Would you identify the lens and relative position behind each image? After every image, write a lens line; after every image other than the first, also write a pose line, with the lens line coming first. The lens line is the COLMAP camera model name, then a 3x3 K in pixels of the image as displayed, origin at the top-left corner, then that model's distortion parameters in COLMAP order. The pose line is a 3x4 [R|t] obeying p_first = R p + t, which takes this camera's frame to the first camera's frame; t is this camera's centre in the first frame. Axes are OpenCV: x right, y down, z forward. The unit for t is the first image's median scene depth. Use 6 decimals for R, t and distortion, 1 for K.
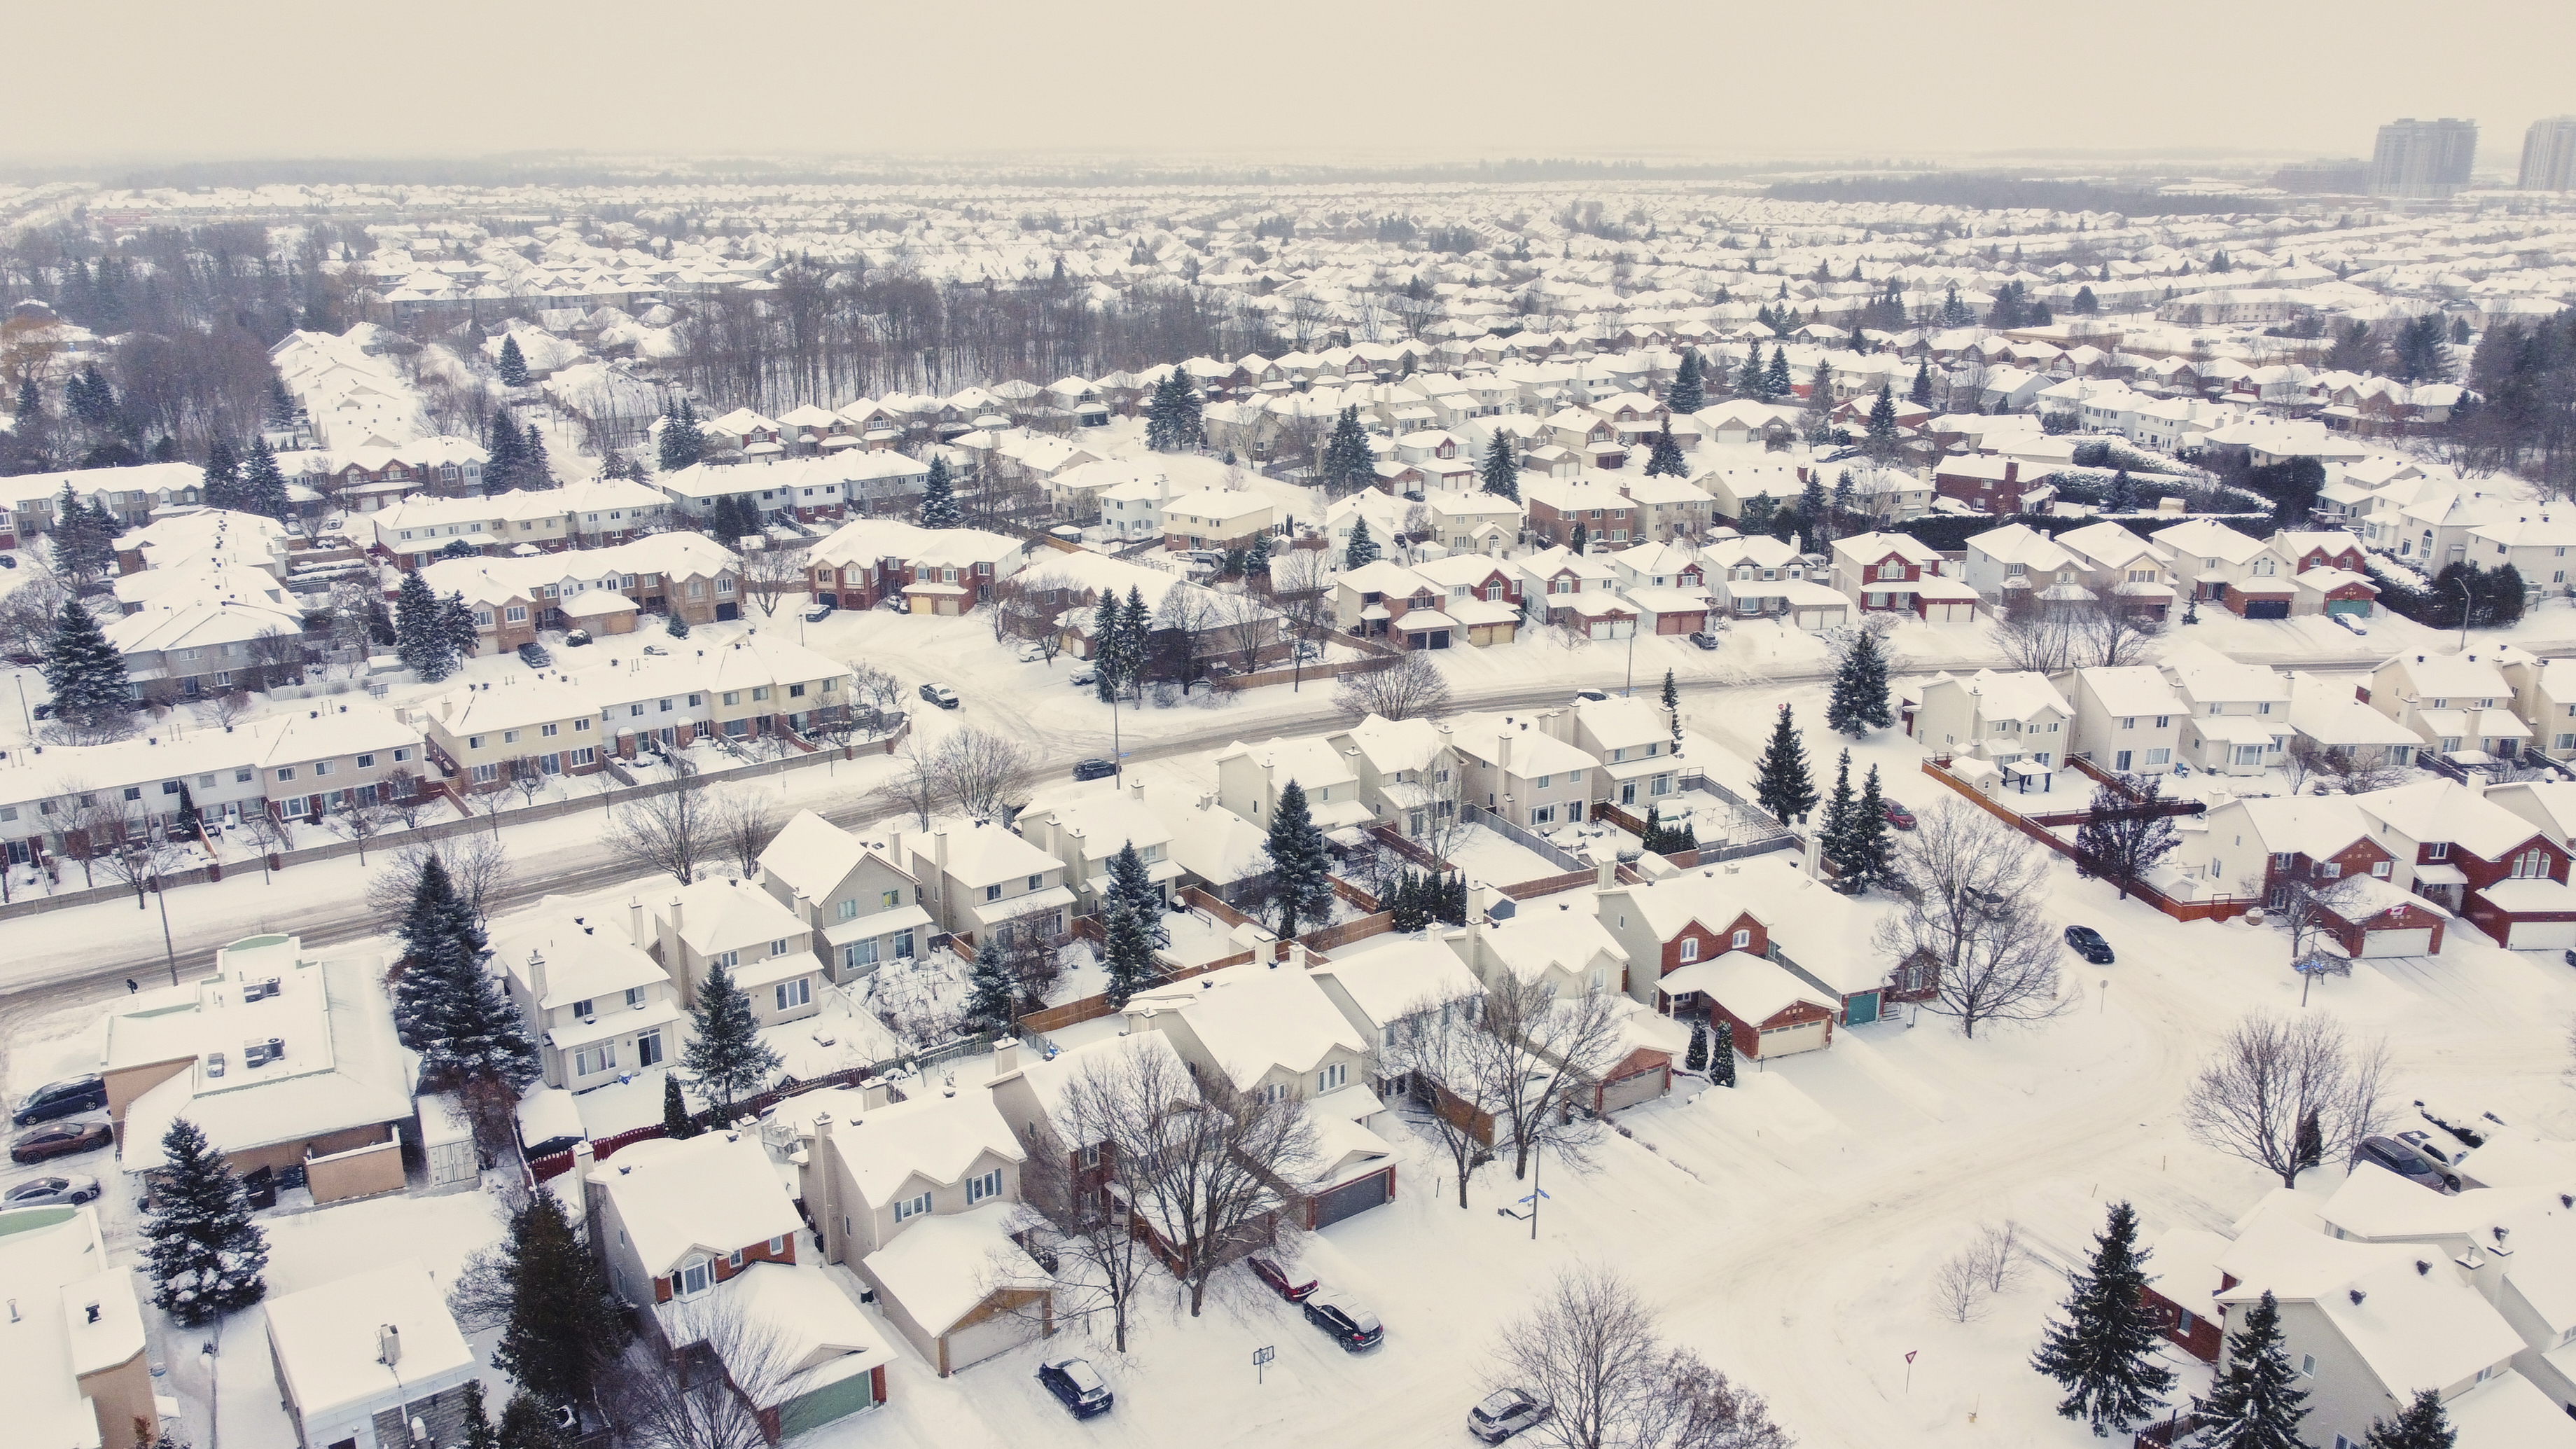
lens RADIAL K [[2056.4, 0, 1288.0], [0, 2056.4, 724.5], [0, 0, 1]] dist [0.011456, 0.000260]
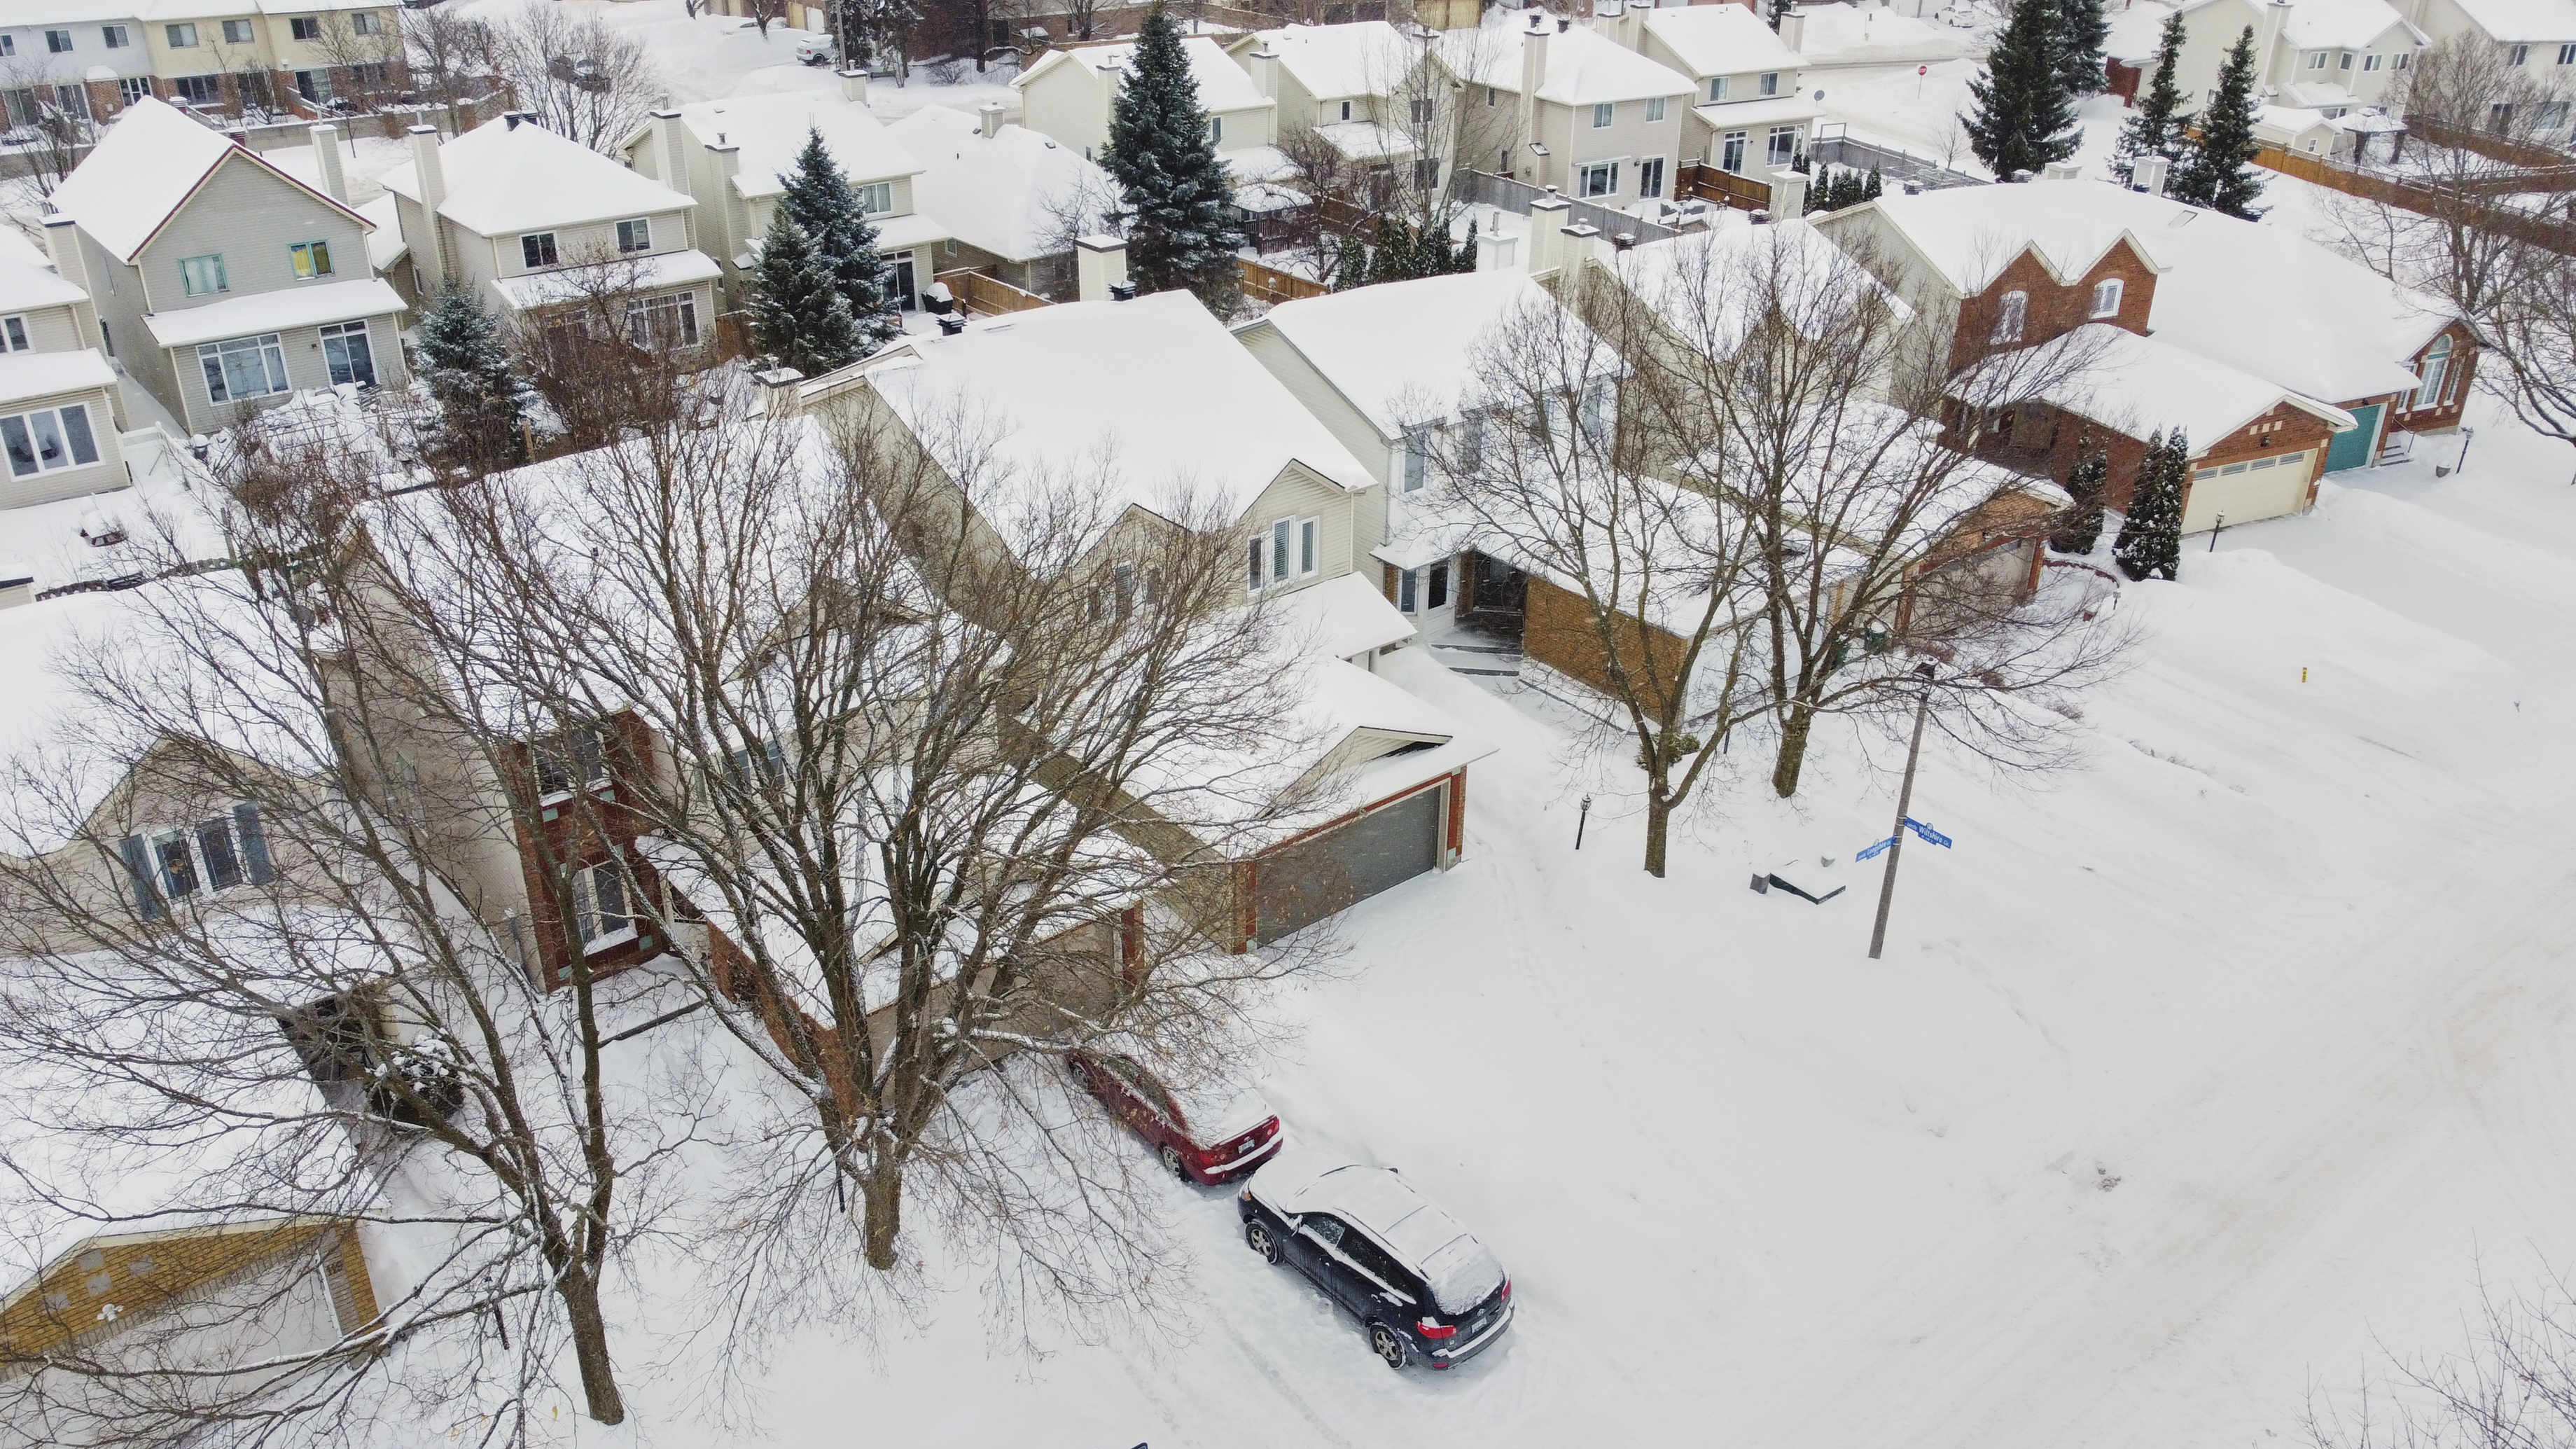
lens RADIAL K [[2056.4, 0, 1288.0], [0, 2056.4, 724.5], [0, 0, 1]] dist [0.011456, 0.000260]
pose [[0.997558, -0.023141, 0.065892, -0.003193], [0.011577, 0.985247, 0.170745, 0.124023], [-0.068872, -0.169565, 0.983109, 0.555248]]
